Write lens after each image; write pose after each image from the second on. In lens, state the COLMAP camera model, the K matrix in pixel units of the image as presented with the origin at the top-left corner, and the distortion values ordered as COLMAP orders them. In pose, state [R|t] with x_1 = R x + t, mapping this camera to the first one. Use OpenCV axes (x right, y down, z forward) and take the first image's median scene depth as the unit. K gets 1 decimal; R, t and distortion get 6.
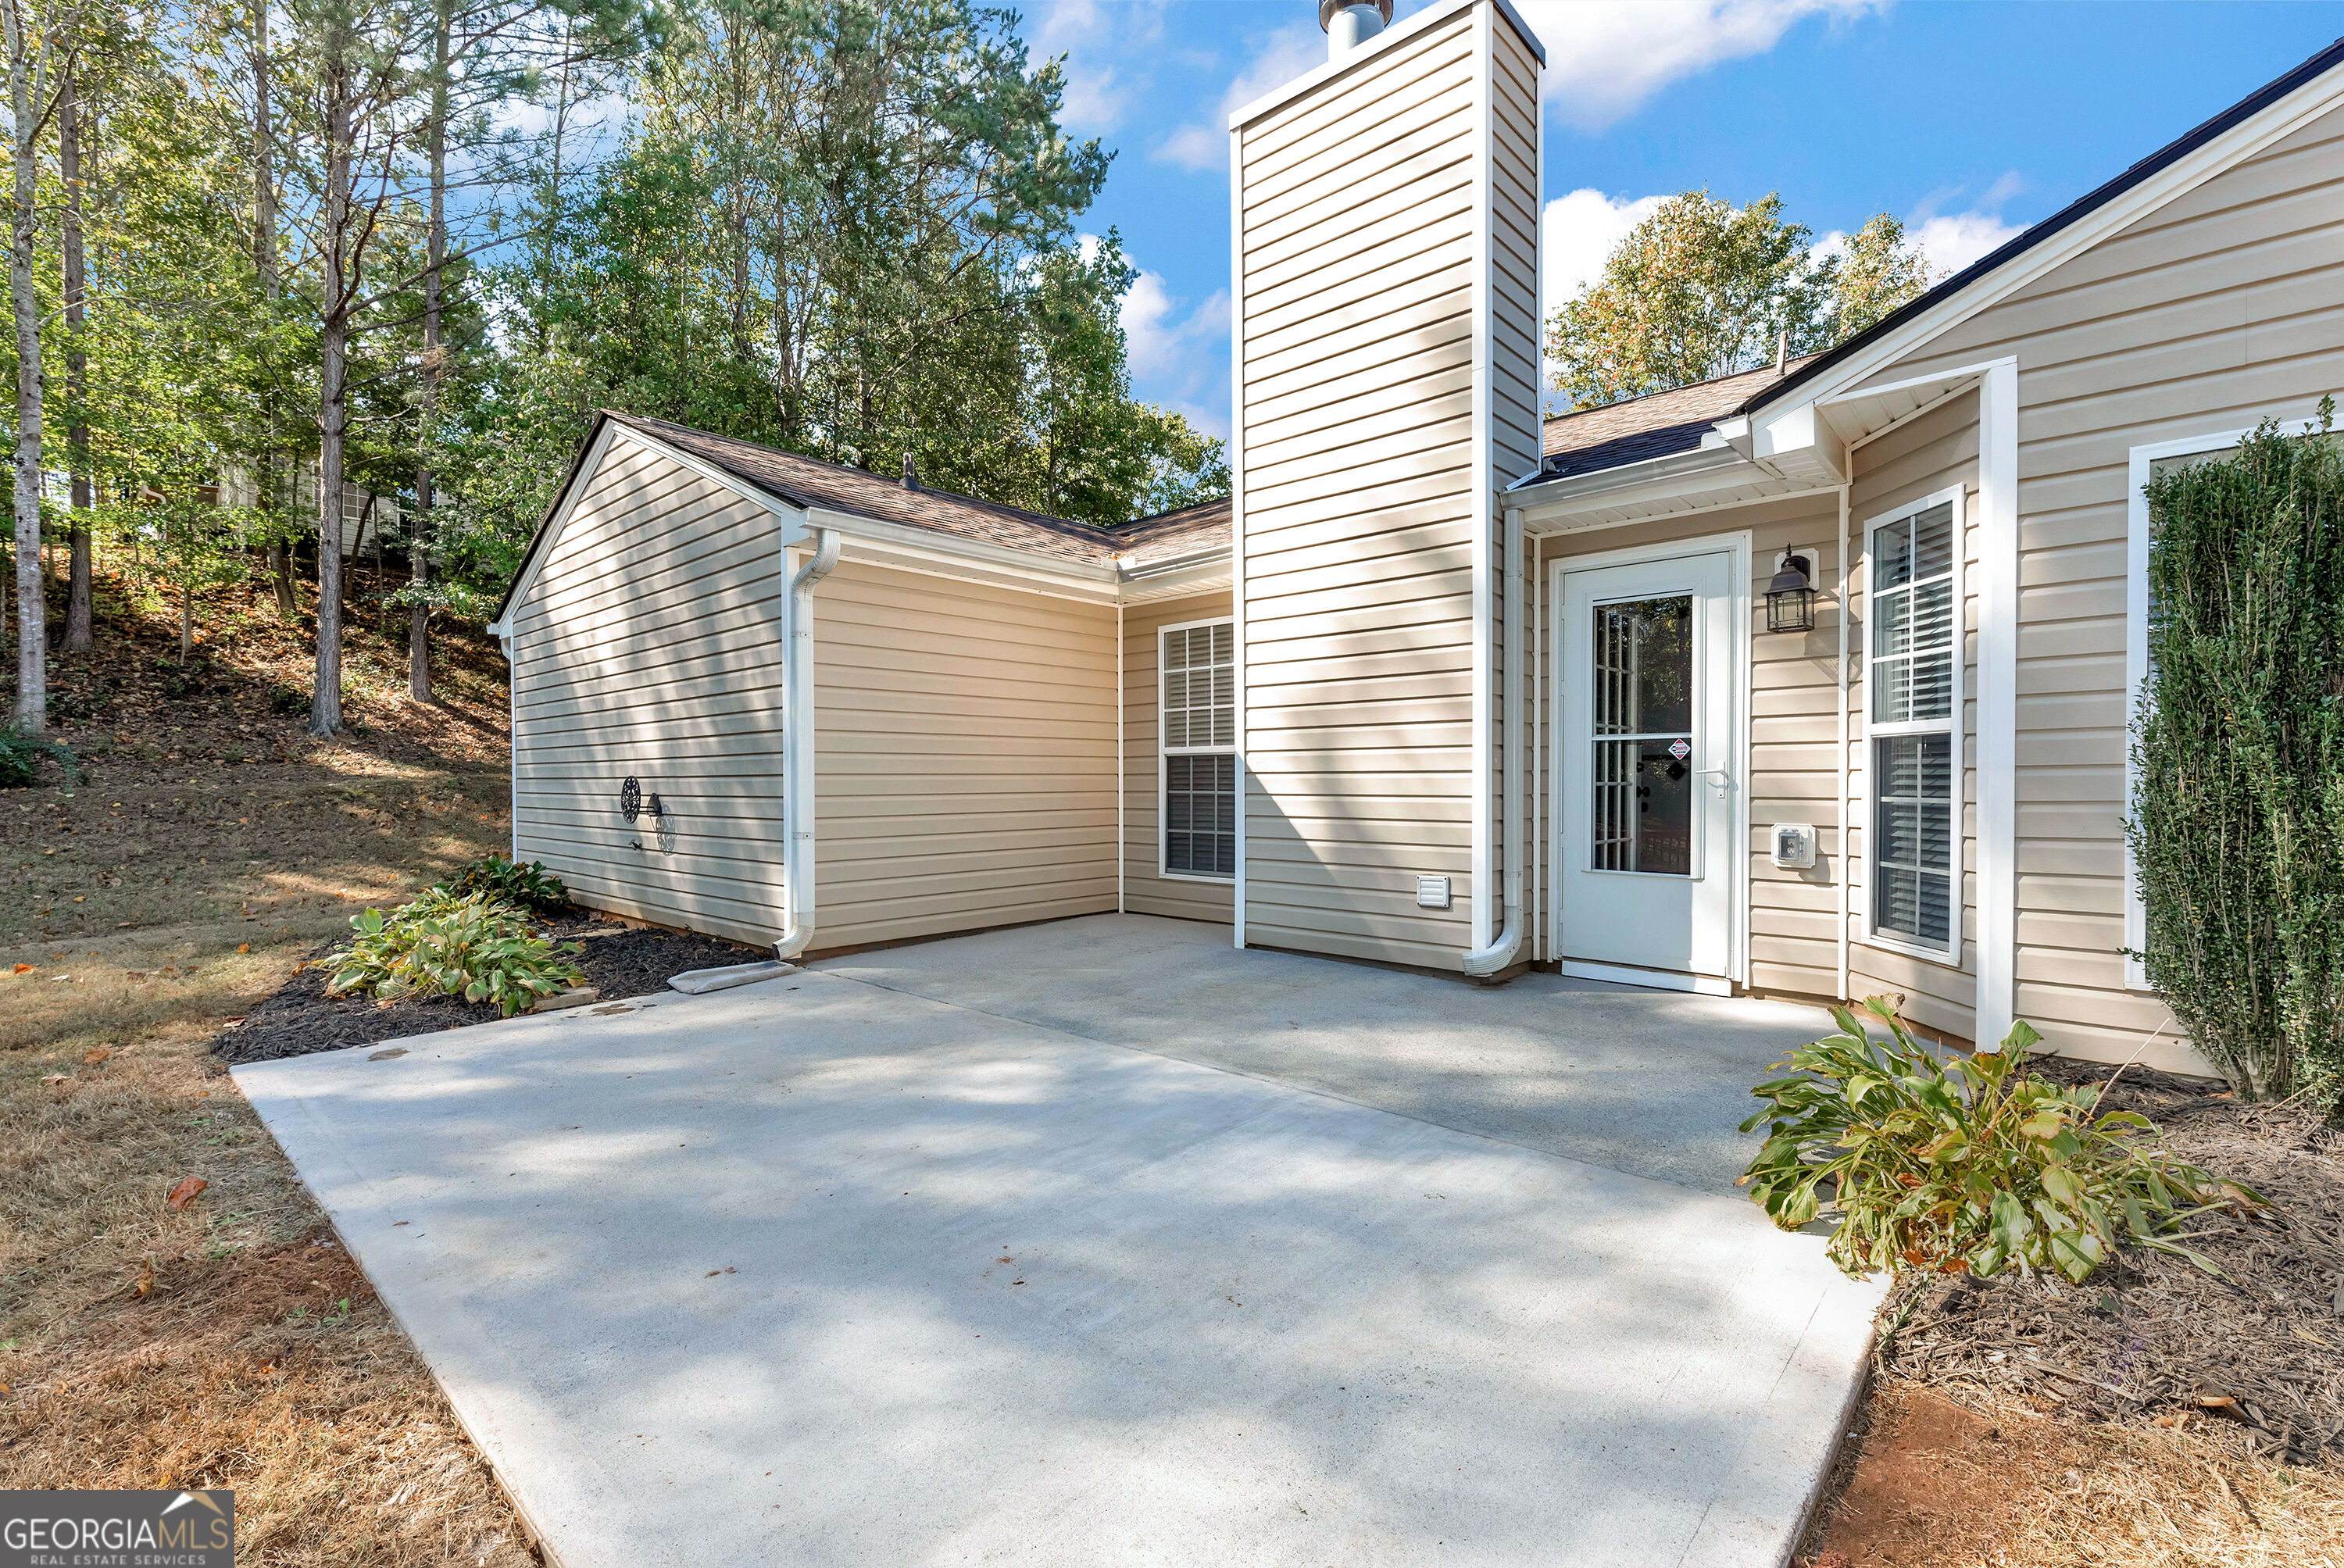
lens RADIAL K [[1048.3, 0, 1170.6], [0, 1048.3, 792.3], [0, 0, 1]] dist [0.011368, -0.001535]
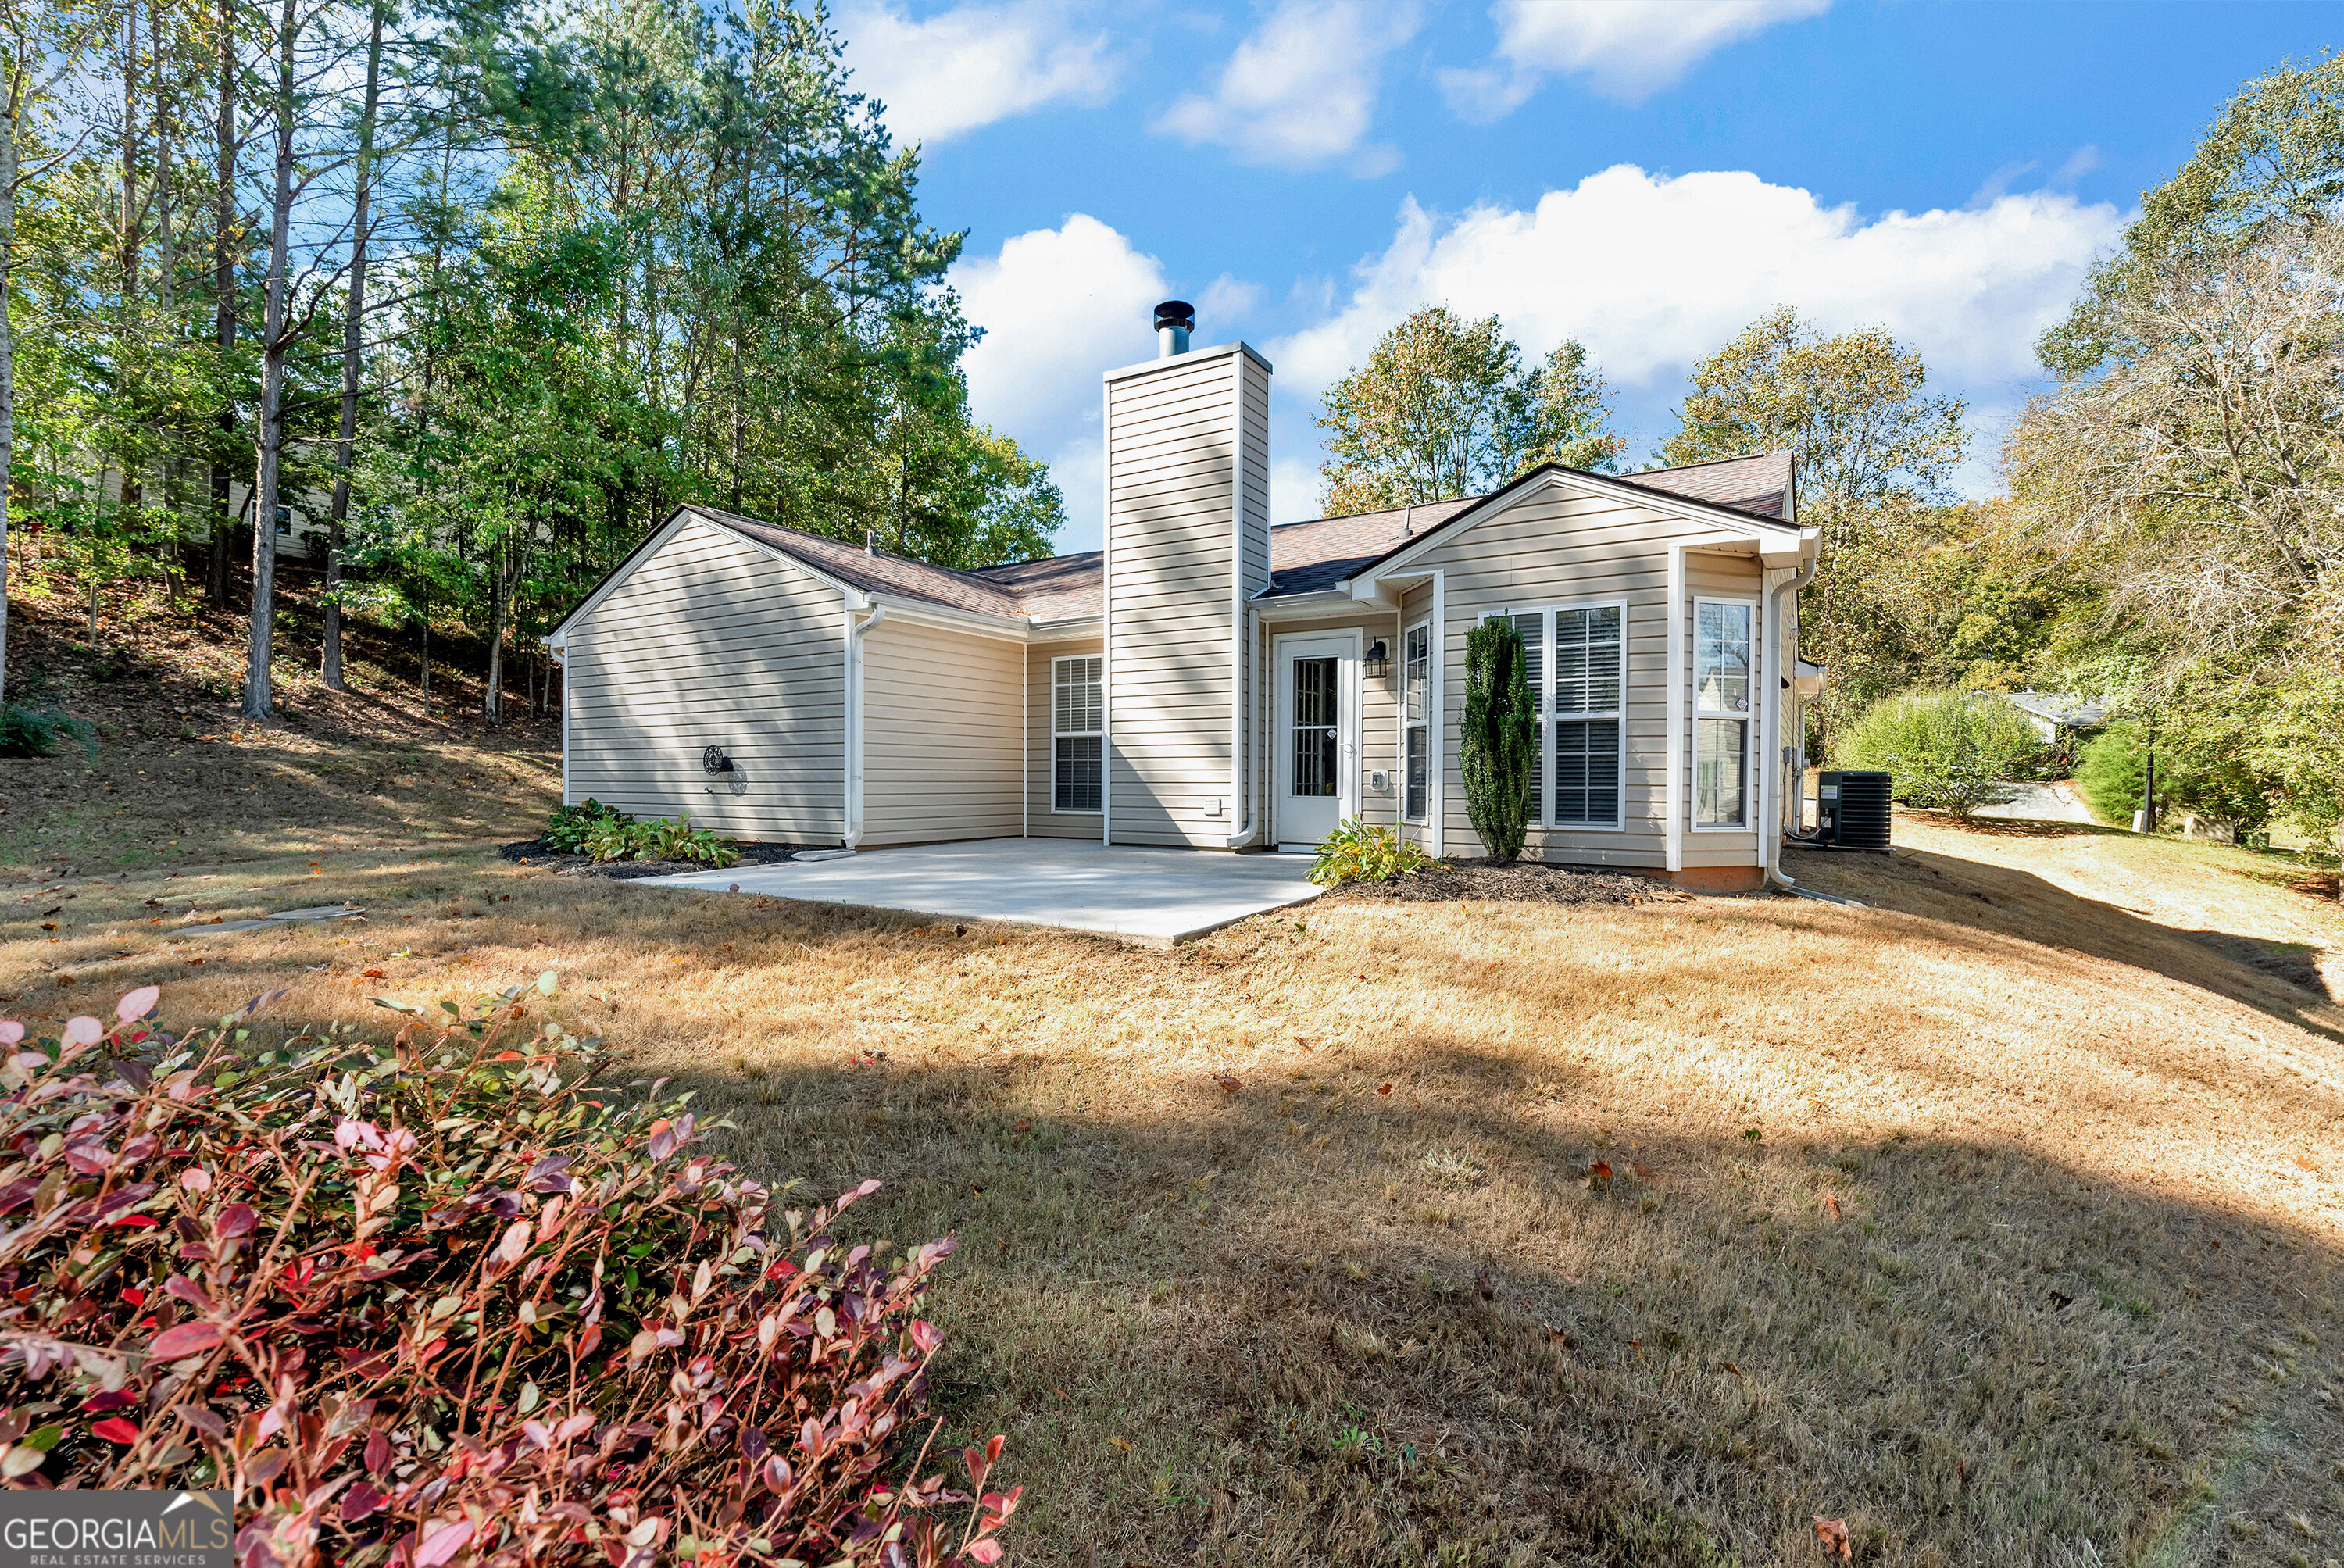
lens RADIAL K [[1048.3, 0, 1177.9], [0, 1048.3, 788.1], [0, 0, 1]] dist [0.011368, -0.001535]
pose [[0.982709, 0.006369, 0.185049, -0.117158], [-0.004818, 0.999949, -0.008827, 0.055457], [-0.185096, 0.007782, 0.982690, -0.613937]]
